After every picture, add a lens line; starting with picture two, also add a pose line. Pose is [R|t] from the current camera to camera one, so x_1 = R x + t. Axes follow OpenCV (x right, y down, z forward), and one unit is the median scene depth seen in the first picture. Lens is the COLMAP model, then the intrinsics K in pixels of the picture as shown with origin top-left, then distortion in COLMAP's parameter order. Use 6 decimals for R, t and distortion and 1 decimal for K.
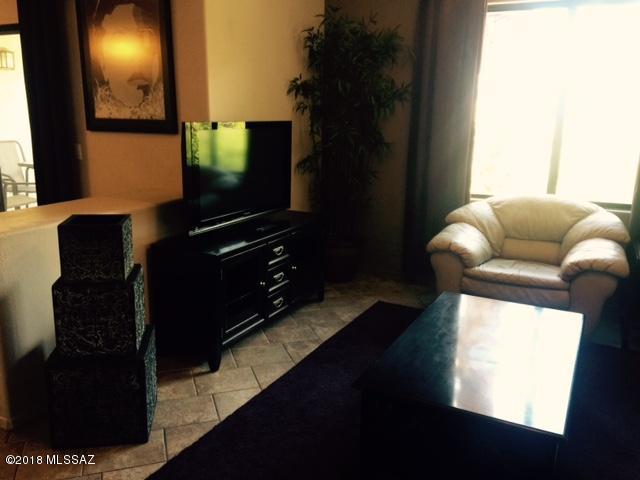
lens RADIAL K [[546.7, 0, 321.9], [0, 546.7, 243.0], [0, 0, 1]] dist [0.070689, -0.084058]
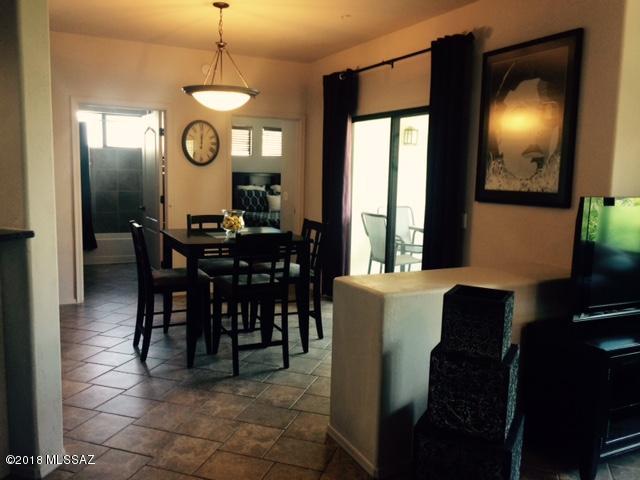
lens RADIAL K [[546.7, 0, 325.0], [0, 546.7, 241.9], [0, 0, 1]] dist [0.070689, -0.084058]
pose [[0.803756, 0.081356, -0.589371, -0.043238], [-0.150425, 0.986210, -0.069006, -0.016787], [0.575629, 0.144120, 0.804910, 0.023631]]
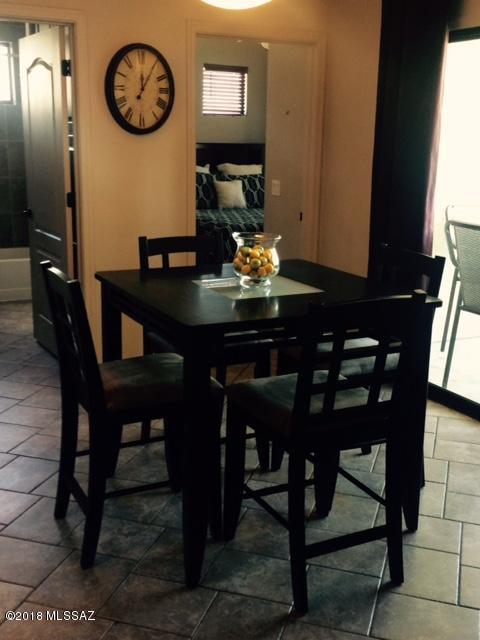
lens RADIAL K [[745.0, 0, 237.3], [0, 745.0, 318.6], [0, 0, 1]] dist [0.035756, 0.000000]
pose [[0.808621, 0.139980, -0.571435, -0.463187], [-0.142277, 0.988980, 0.040930, -0.077272], [0.570867, 0.048205, 0.819626, 0.222257]]
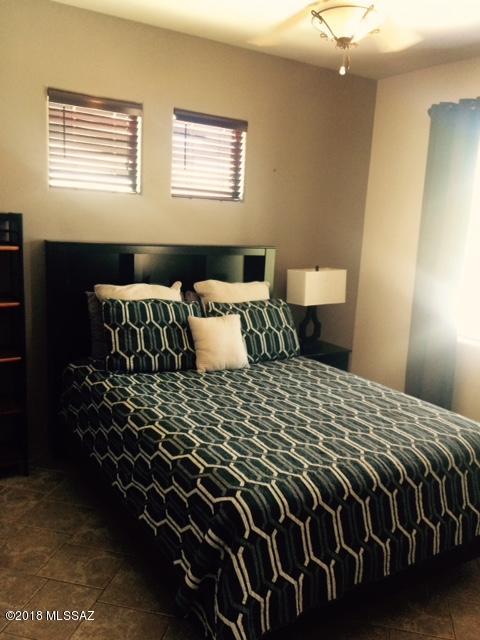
lens RADIAL K [[546.7, 0, 240.6], [0, 546.7, 318.7], [0, 0, 1]] dist [0.070689, -0.084058]
pose [[0.854223, 0.113028, -0.507473, -1.250653], [-0.153848, 0.987322, -0.039067, -0.330905], [0.496623, 0.111446, 0.860782, 1.173220]]
